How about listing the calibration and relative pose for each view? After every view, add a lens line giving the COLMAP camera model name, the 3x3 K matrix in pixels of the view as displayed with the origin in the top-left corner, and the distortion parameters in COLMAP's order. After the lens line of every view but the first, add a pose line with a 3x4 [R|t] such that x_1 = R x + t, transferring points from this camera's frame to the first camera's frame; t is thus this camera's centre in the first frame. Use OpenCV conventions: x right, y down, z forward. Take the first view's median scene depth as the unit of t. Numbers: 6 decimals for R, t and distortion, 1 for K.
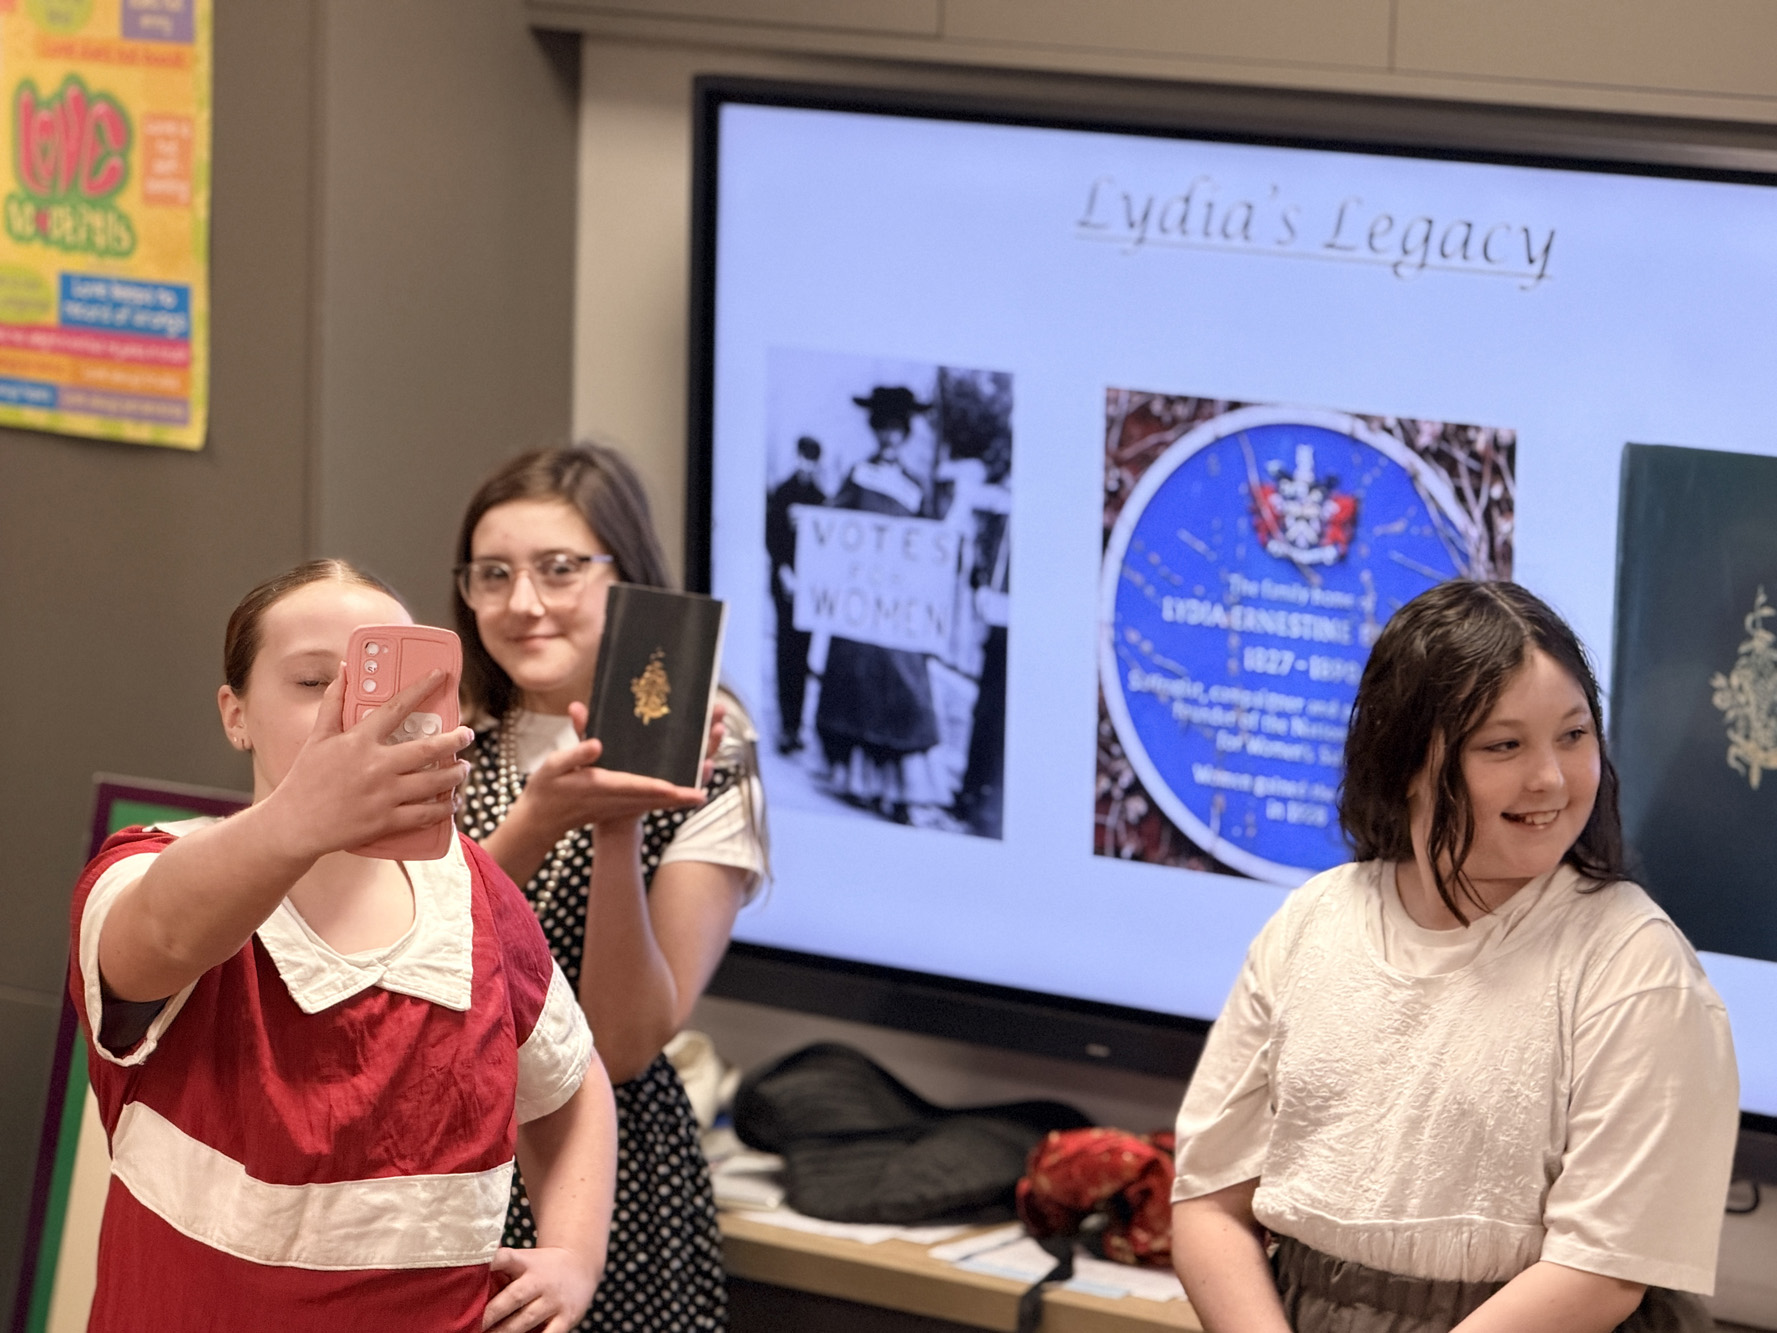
lens RADIAL K [[6935.4, 0, 888.5], [0, 6935.4, 666.5], [0, 0, 1]] dist [0.257144, 1.166765]
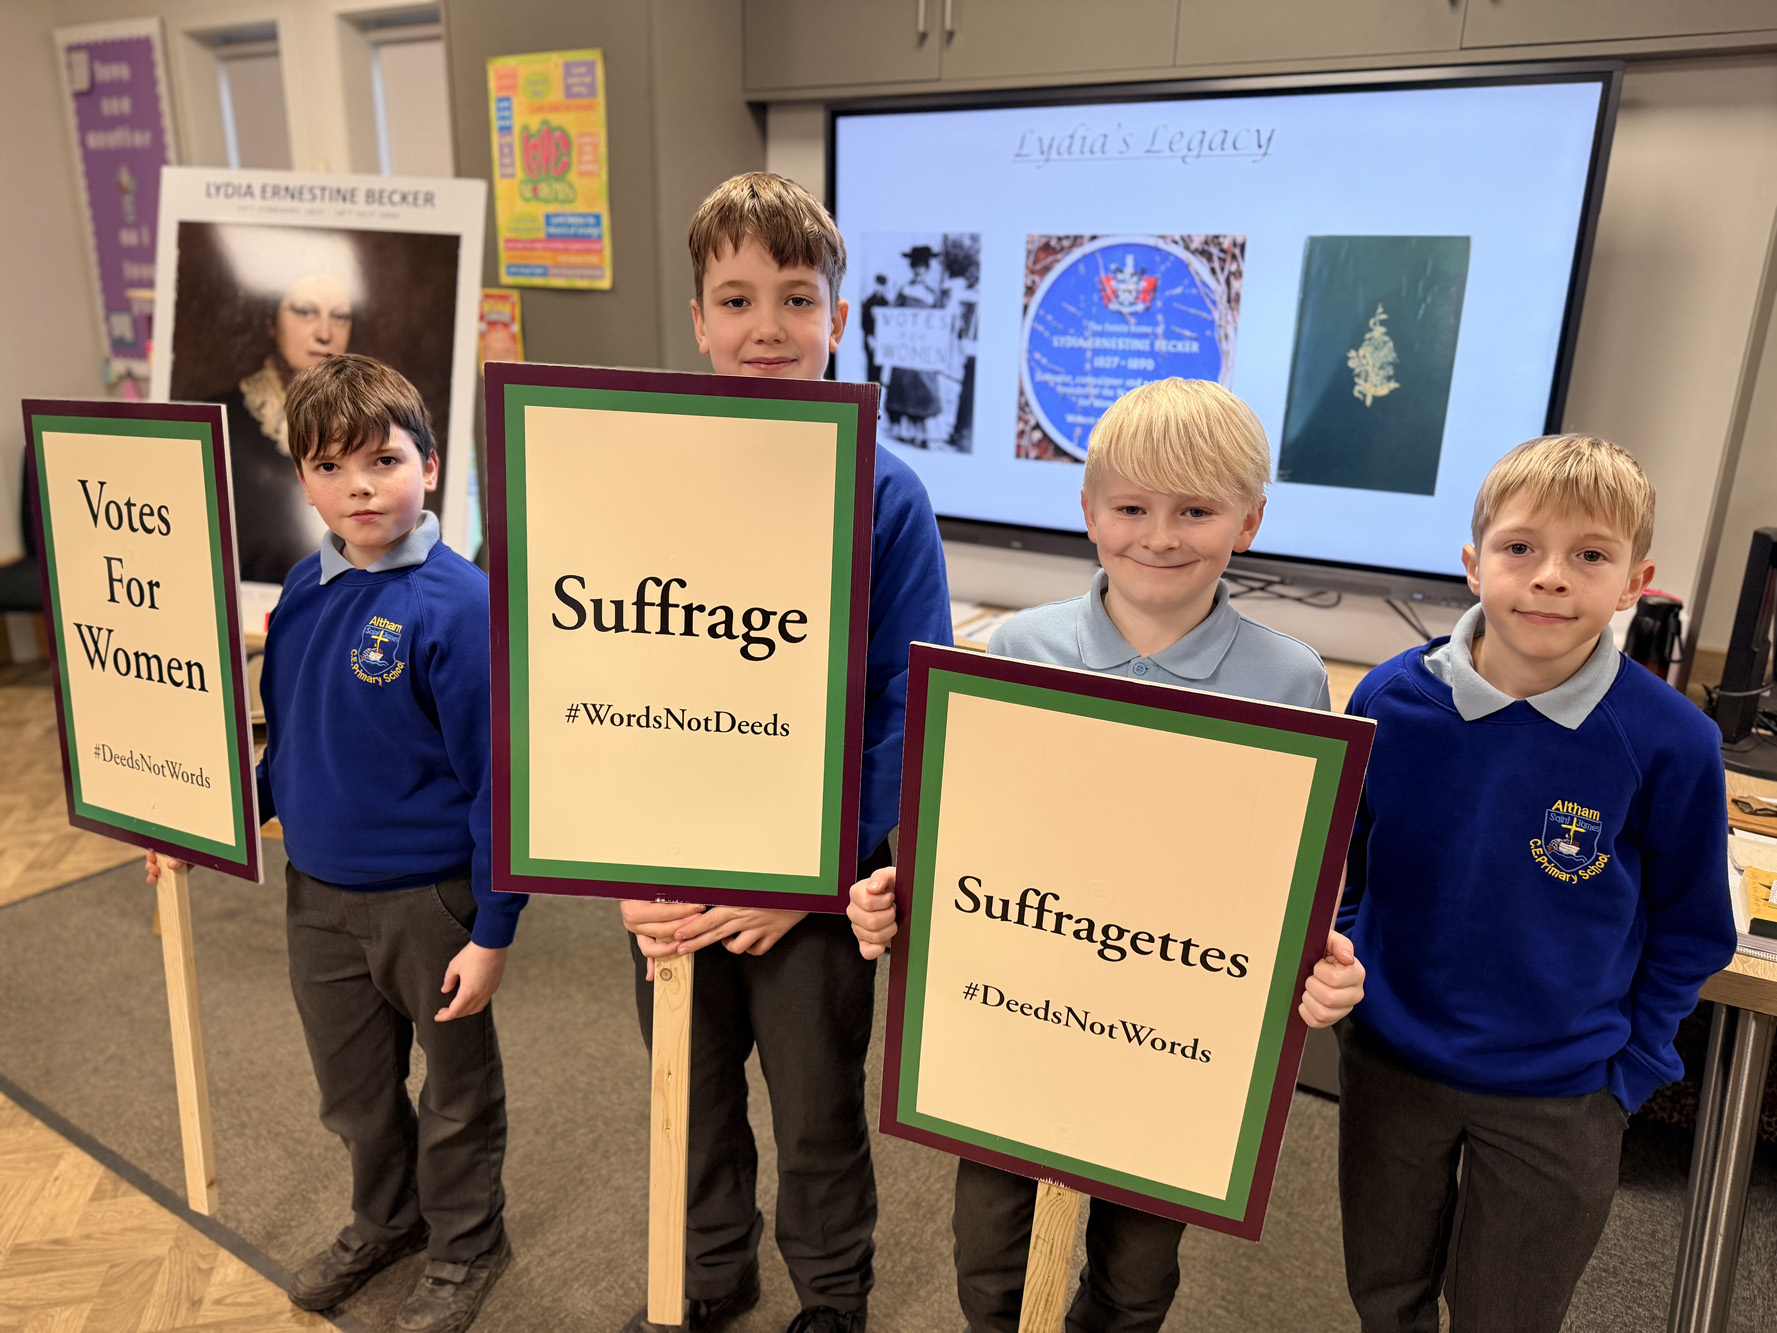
lens RADIAL K [[1253.2, 0, 899.8], [0, 1253.2, 695.5], [0, 0, 1]] dist [0.033545, -0.060488]
pose [[0.995052, -0.031605, 0.094193, -0.048848], [0.016434, 0.987354, 0.157680, 0.038142], [-0.097985, -0.155352, 0.982988, 0.583517]]
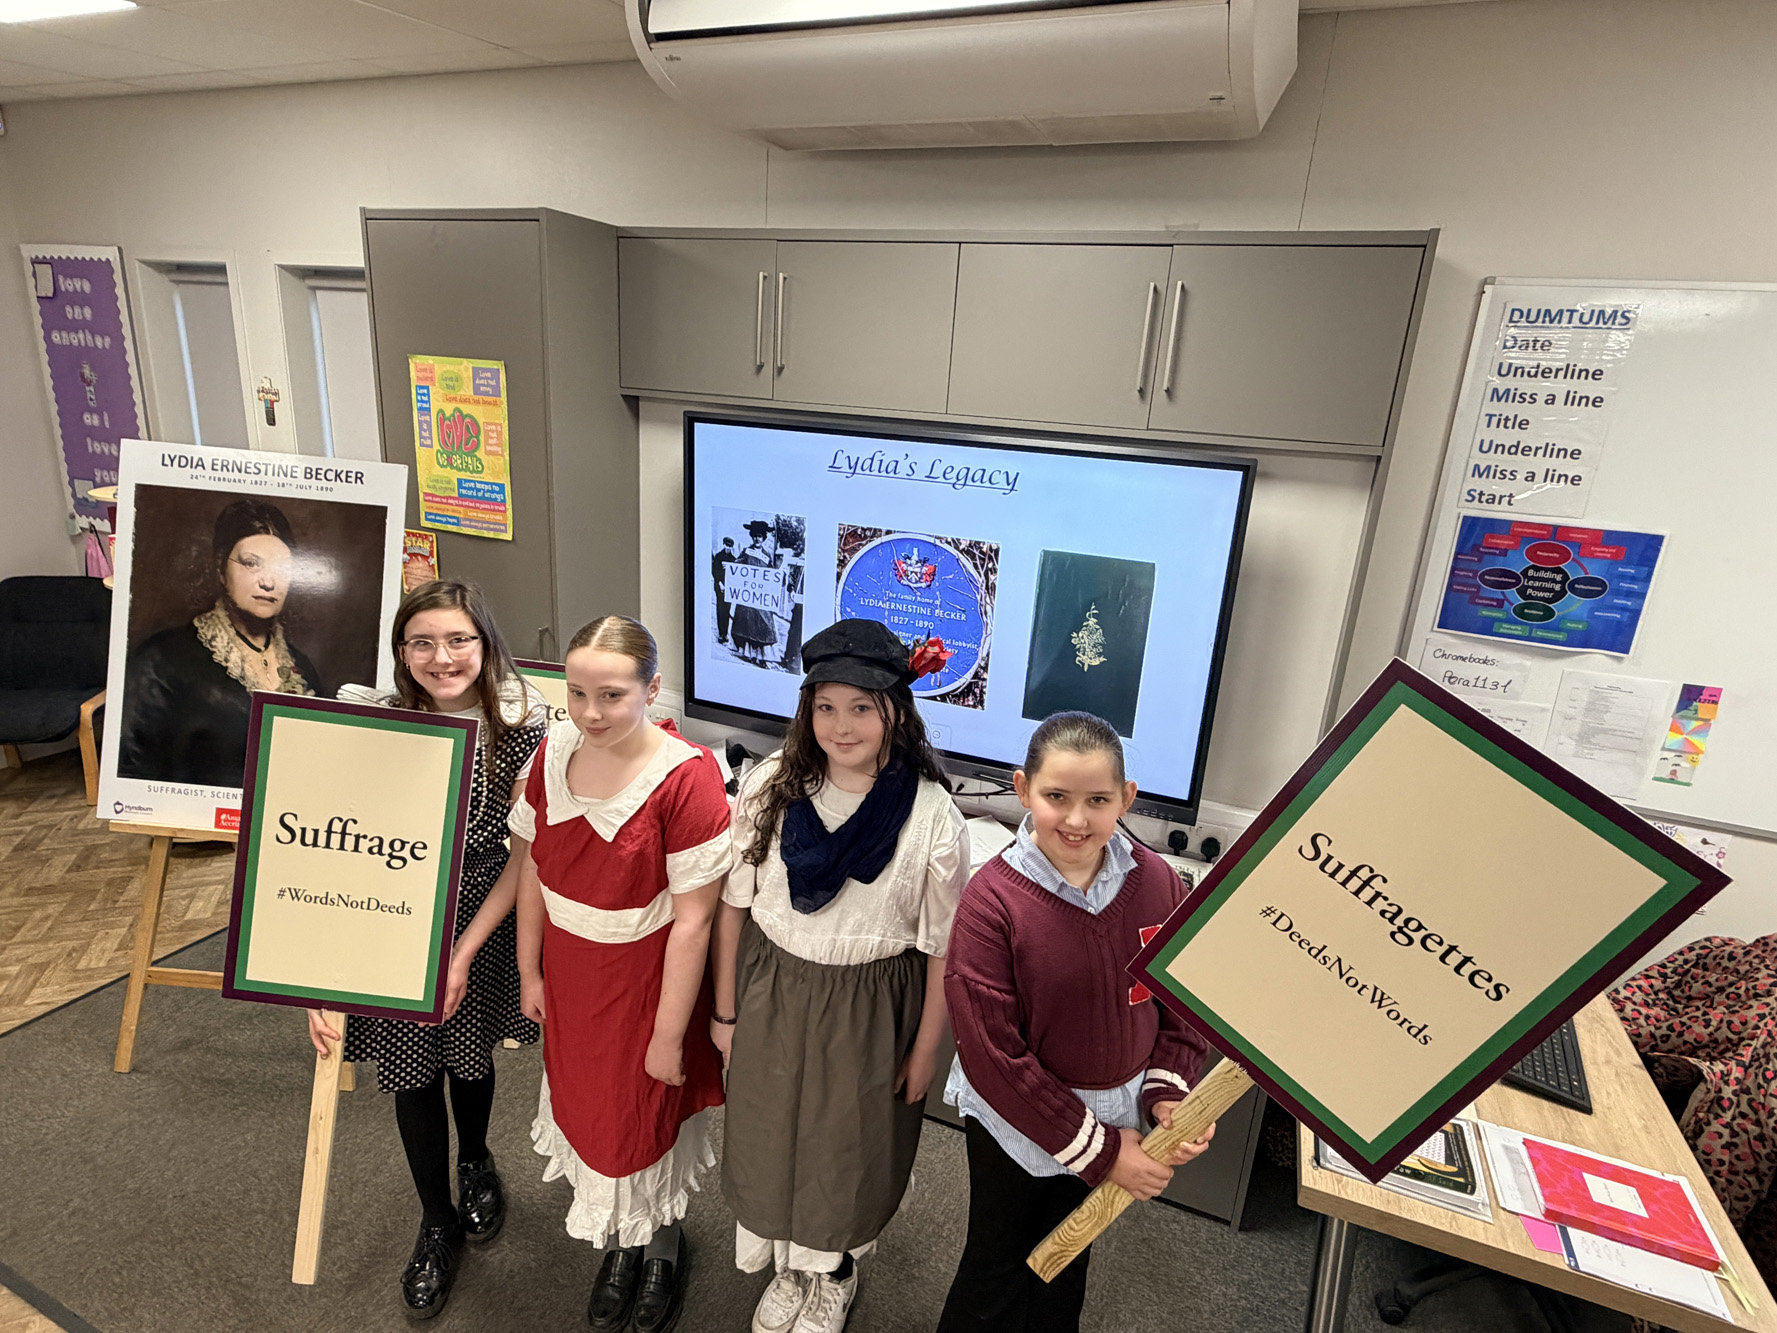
lens RADIAL K [[947.3, 0, 888.5], [0, 947.3, 666.5], [0, 0, 1]] dist [-0.002938, -0.003613]
pose [[0.969813, -0.035939, 0.241189, -0.045182], [-0.000322, 0.988890, 0.148646, -0.039568], [-0.243851, -0.144237, 0.959027, 0.596489]]
